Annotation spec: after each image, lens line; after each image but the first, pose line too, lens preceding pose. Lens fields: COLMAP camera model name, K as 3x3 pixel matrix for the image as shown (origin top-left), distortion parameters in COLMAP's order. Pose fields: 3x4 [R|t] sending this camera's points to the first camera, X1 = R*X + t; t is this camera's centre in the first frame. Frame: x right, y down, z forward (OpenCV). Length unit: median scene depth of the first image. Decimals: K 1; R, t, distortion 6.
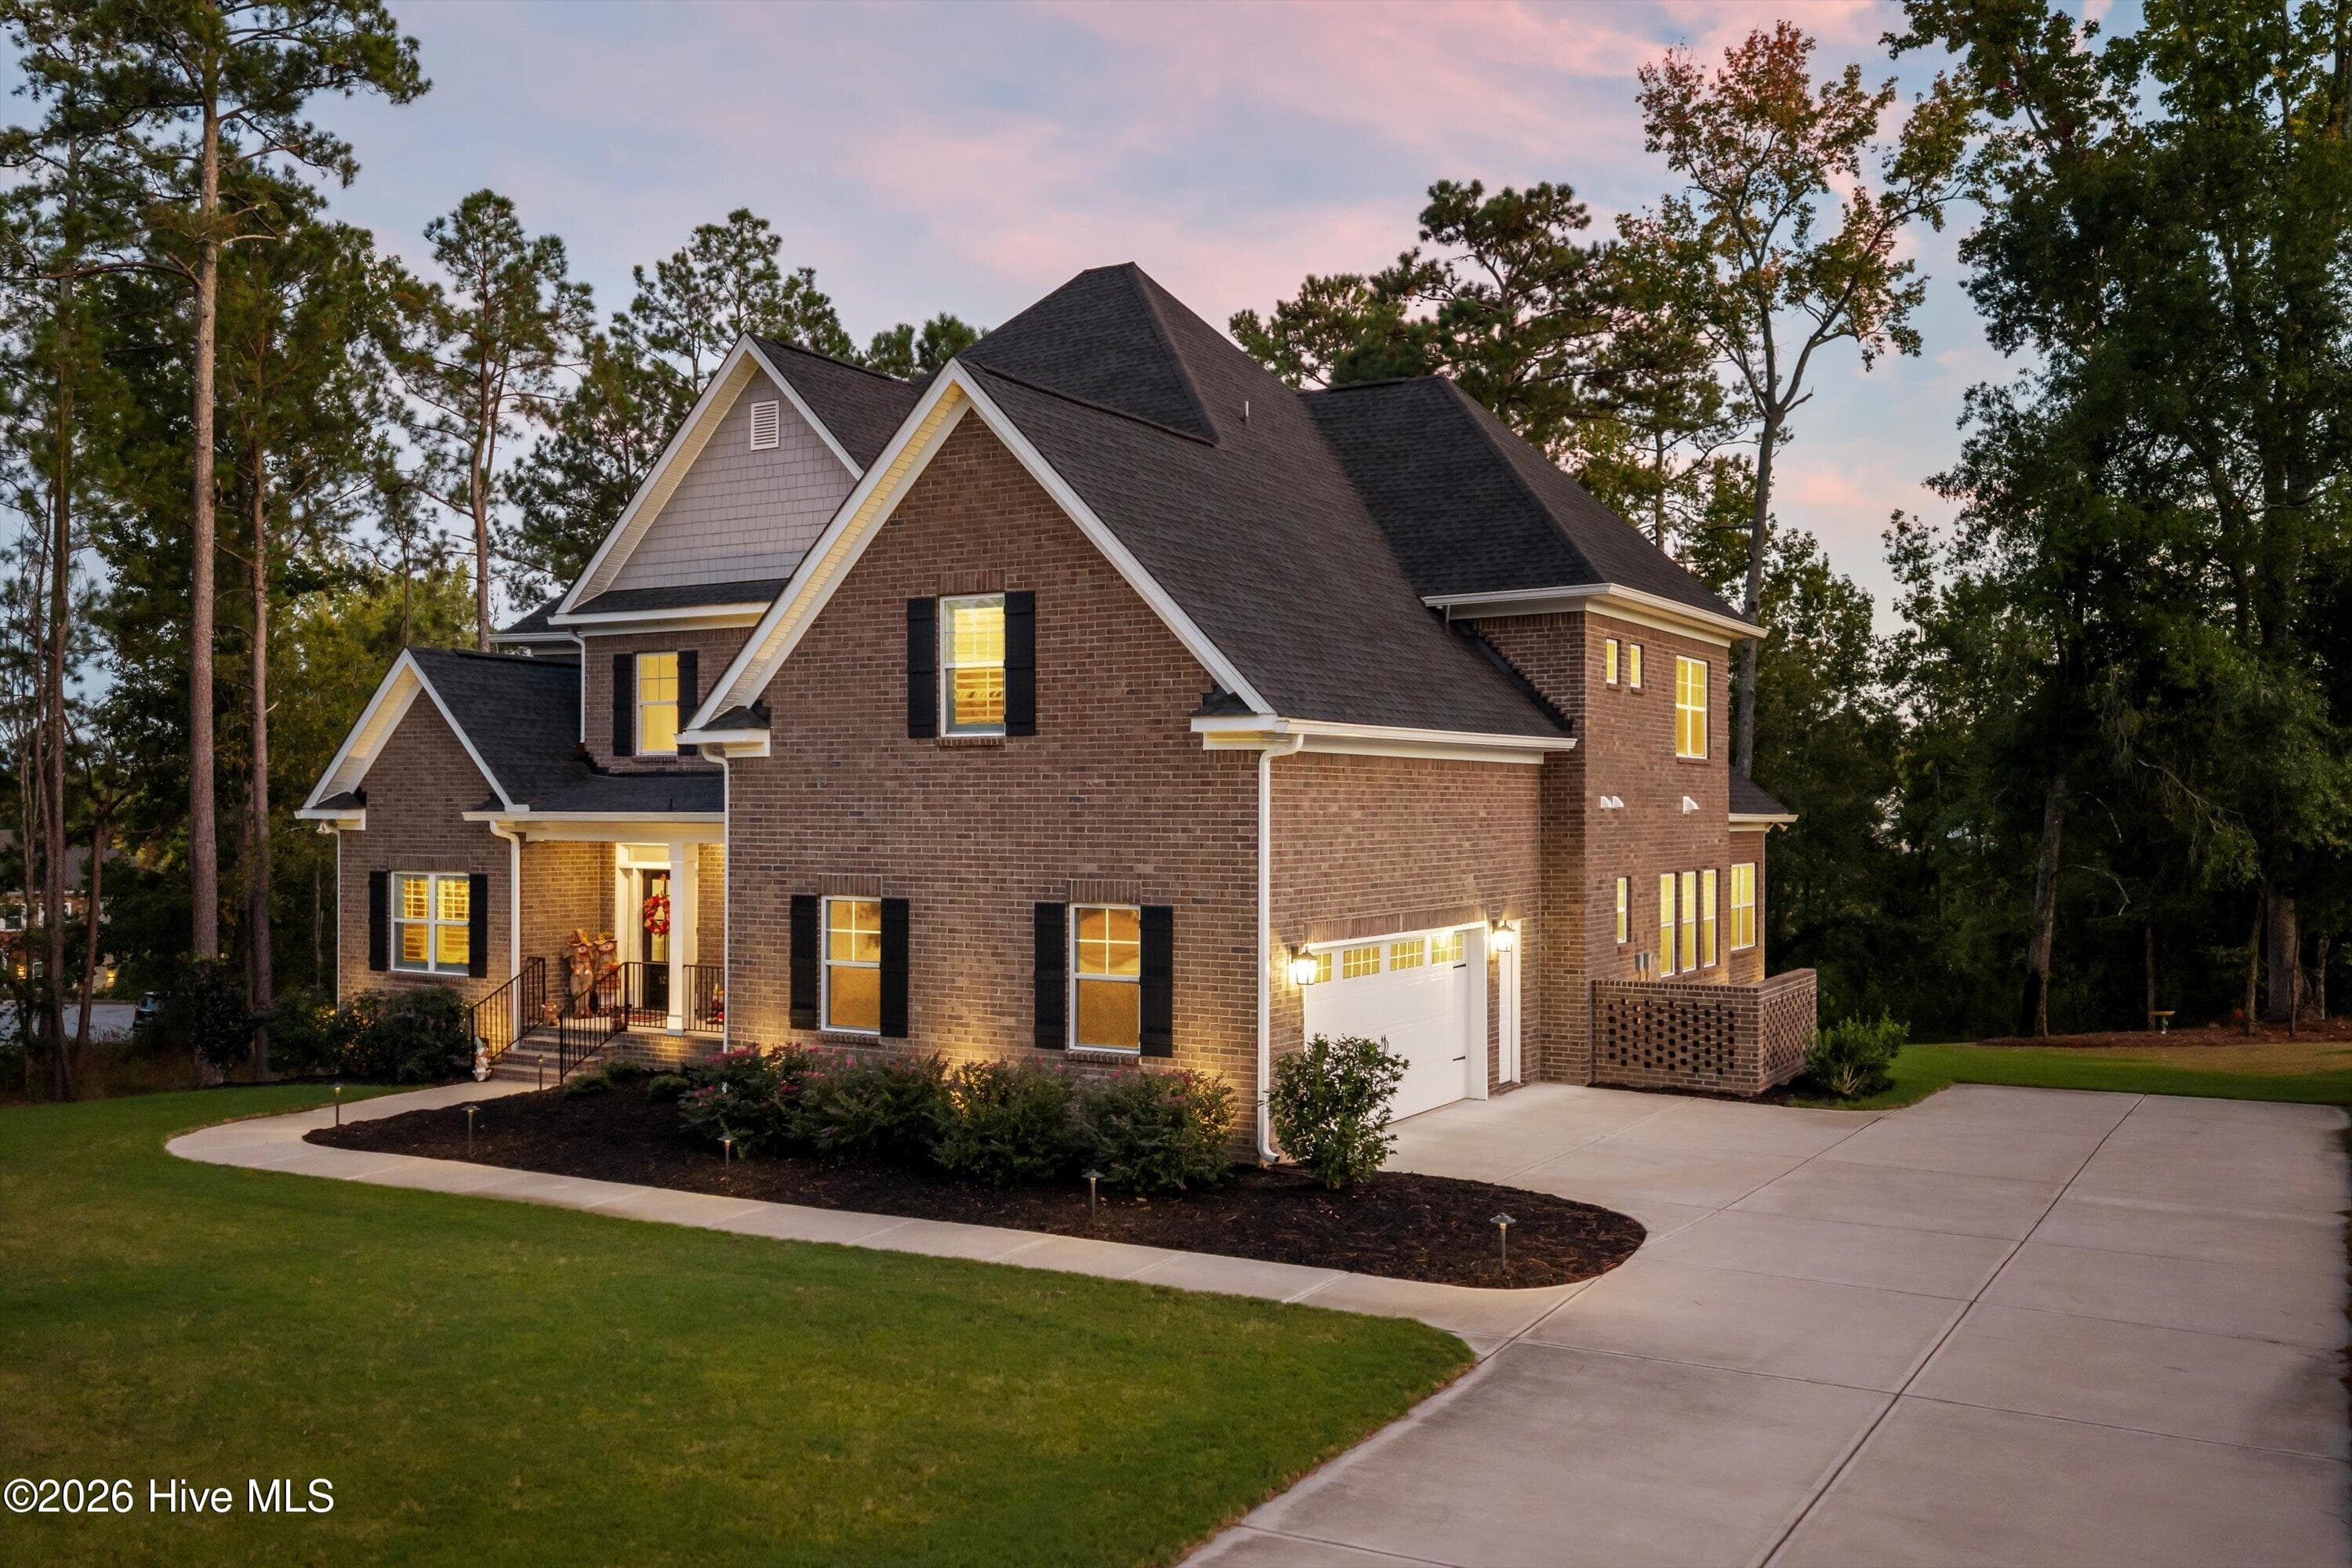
lens RADIAL K [[1971.9, 0, 1189.3], [0, 1971.9, 797.7], [0, 0, 1]] dist [0.007070, -0.012528]
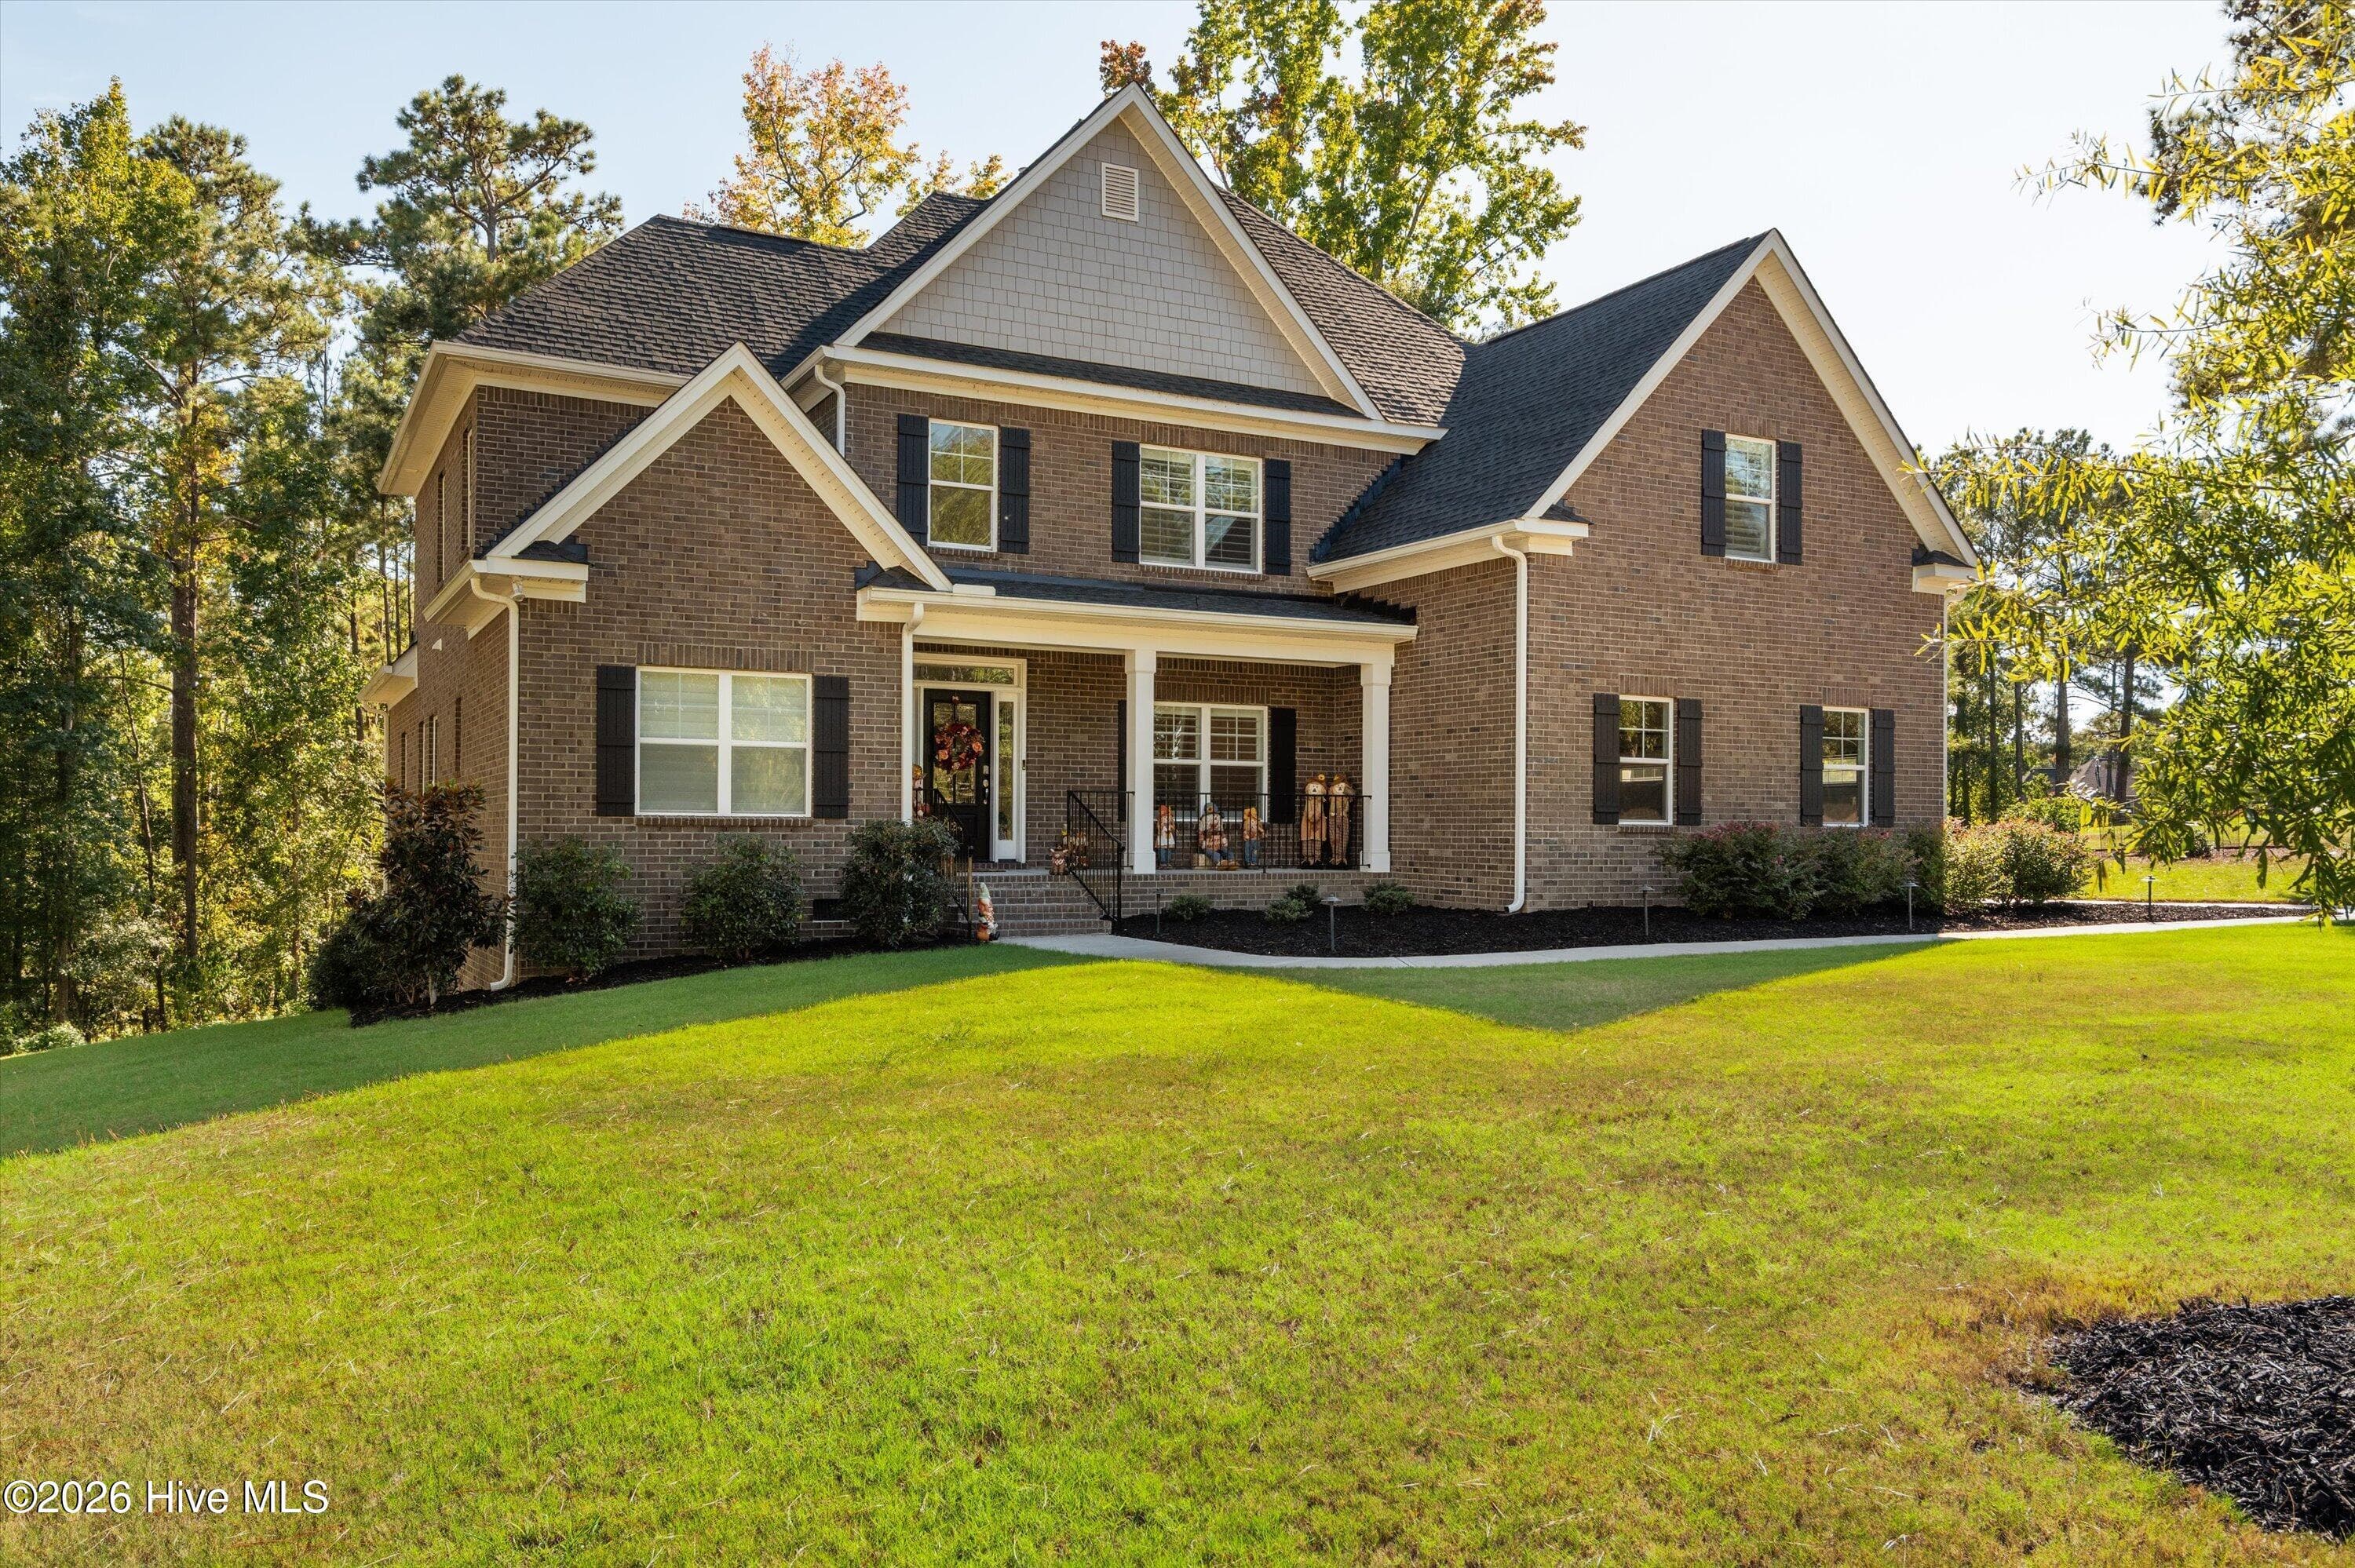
lens RADIAL K [[1768.1, 0, 1197.7], [0, 1768.1, 843.6], [0, 0, 1]] dist [-0.004645, 0.007462]
pose [[0.514815, -0.000137, 0.857301, -0.855696], [-0.007197, 0.999964, 0.004481, 0.097322], [-0.857271, -0.008477, 0.514796, 0.547092]]
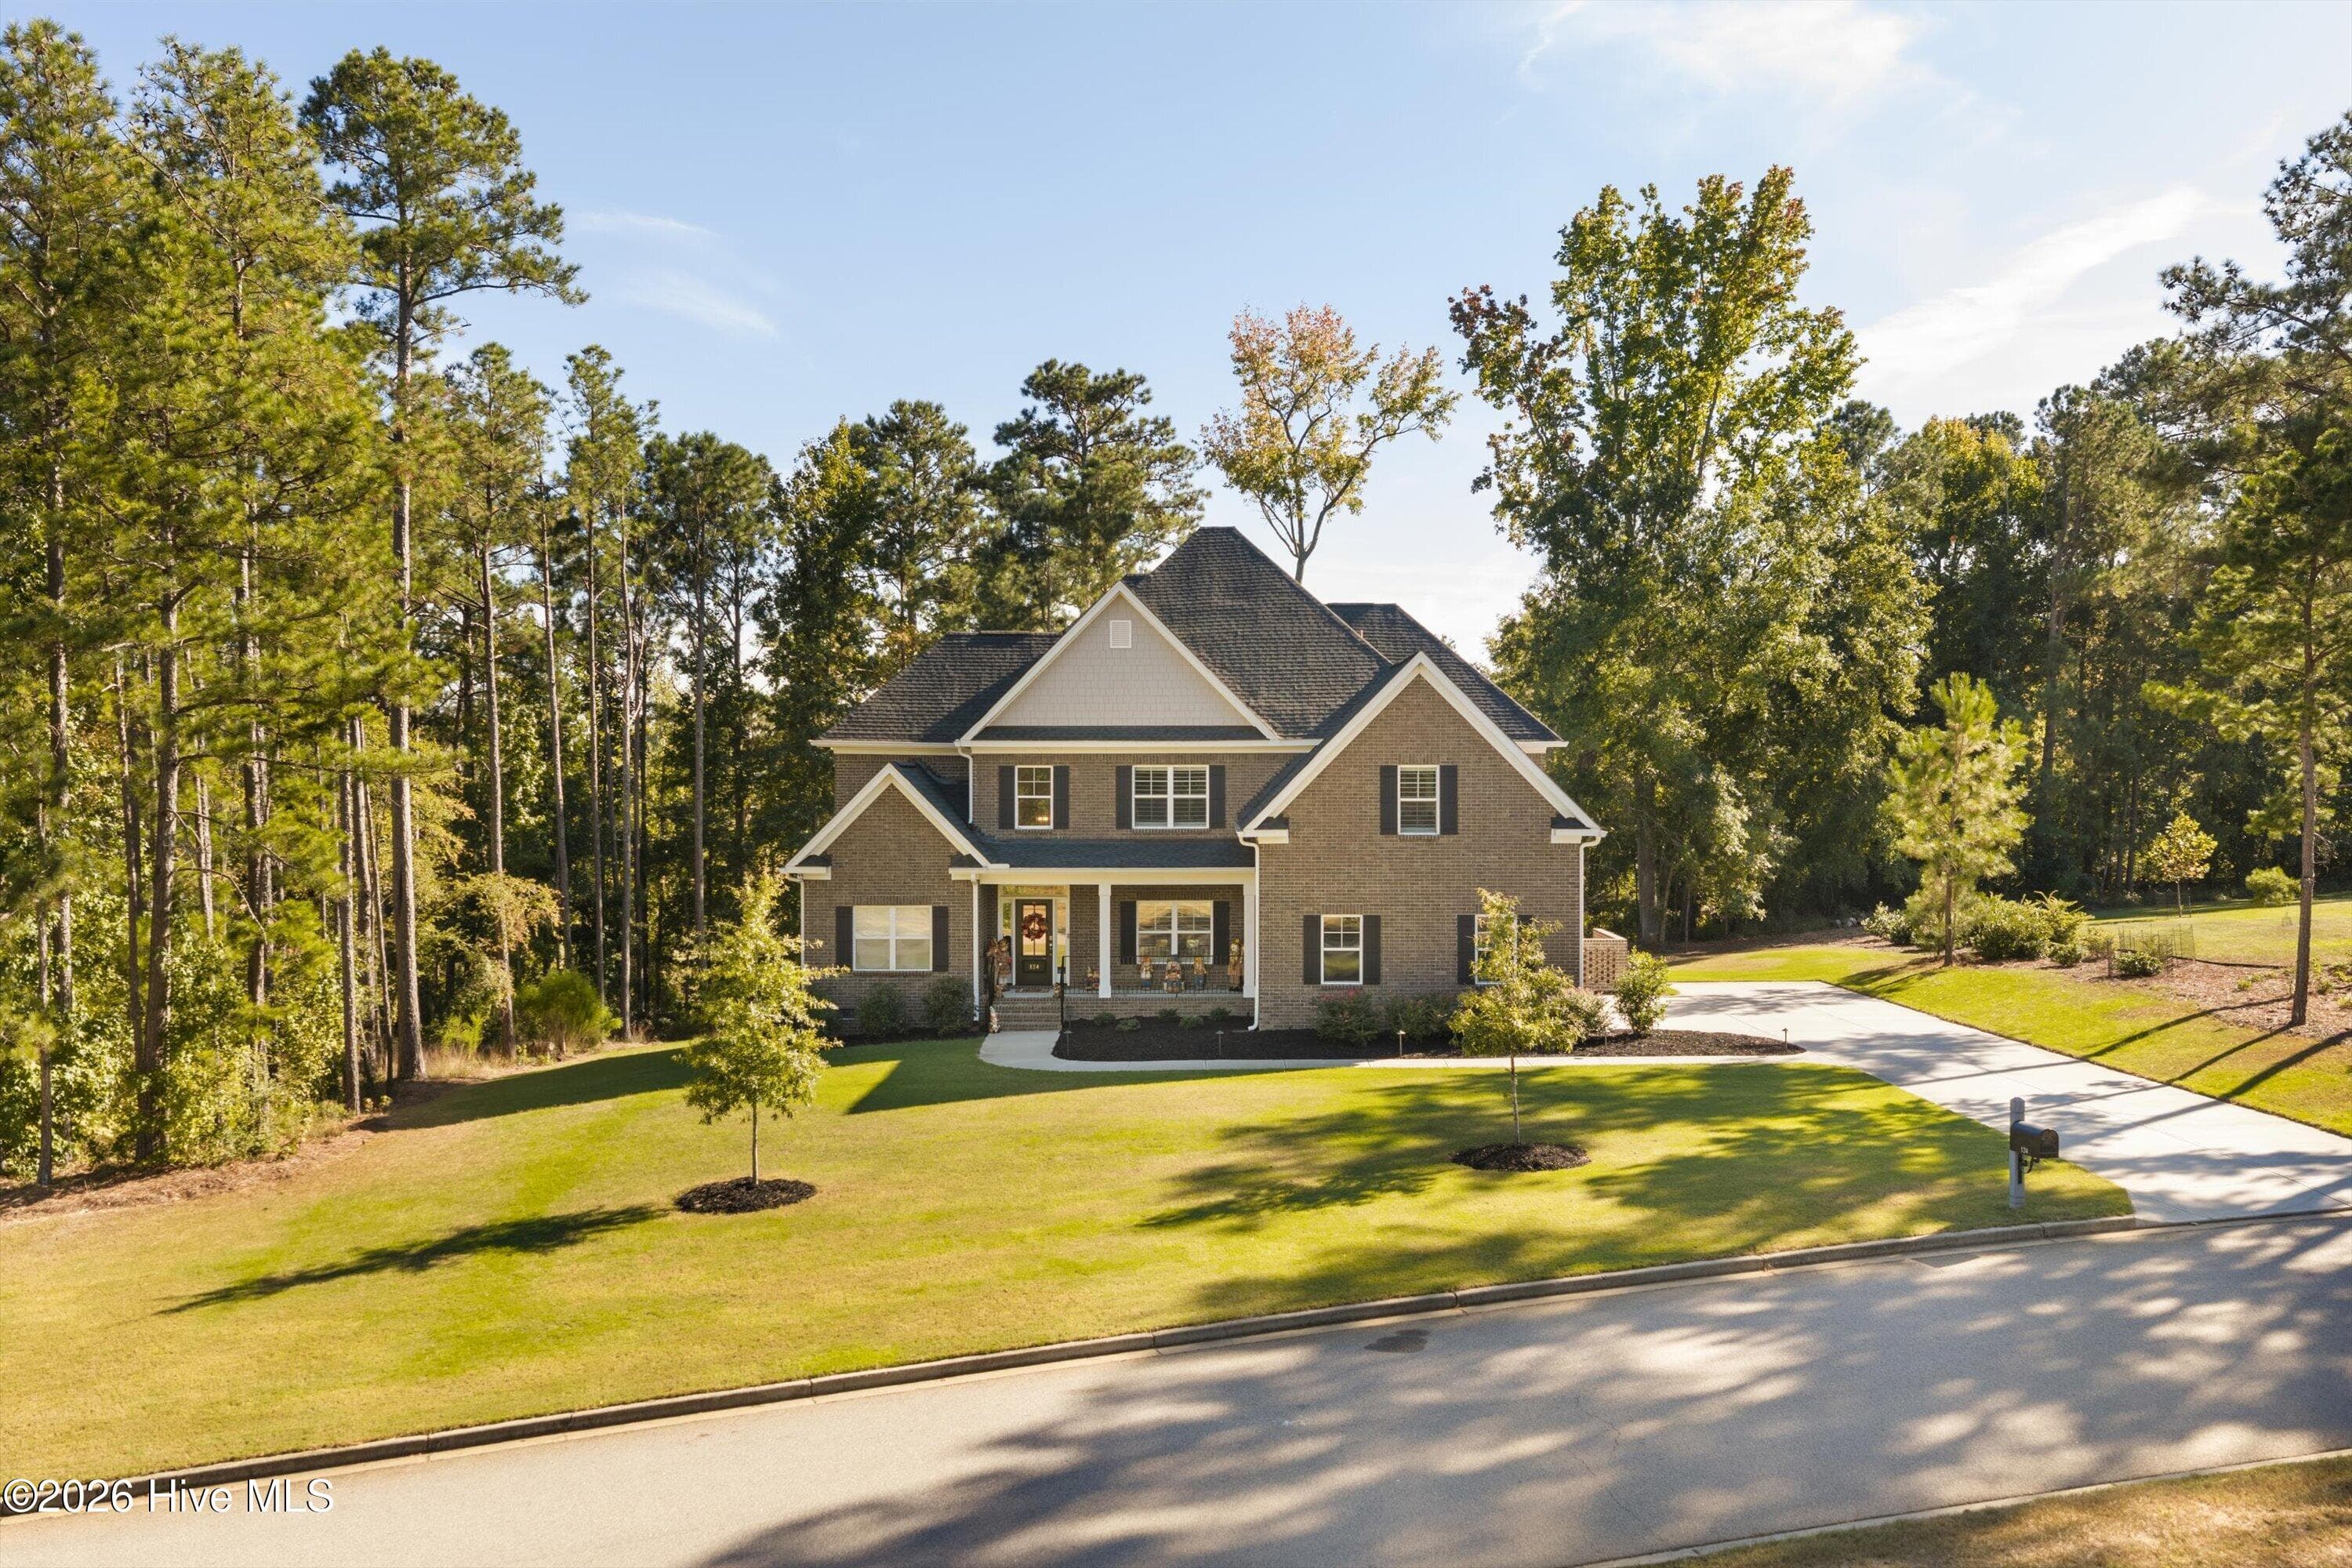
lens RADIAL K [[1971.9, 0, 1185.2], [0, 1971.9, 794.6], [0, 0, 1]] dist [0.007070, -0.012528]
pose [[0.867087, -0.010656, 0.498043, -0.982650], [0.000299, 0.999782, 0.020870, -0.084824], [-0.498157, -0.017948, 0.866901, -0.476187]]
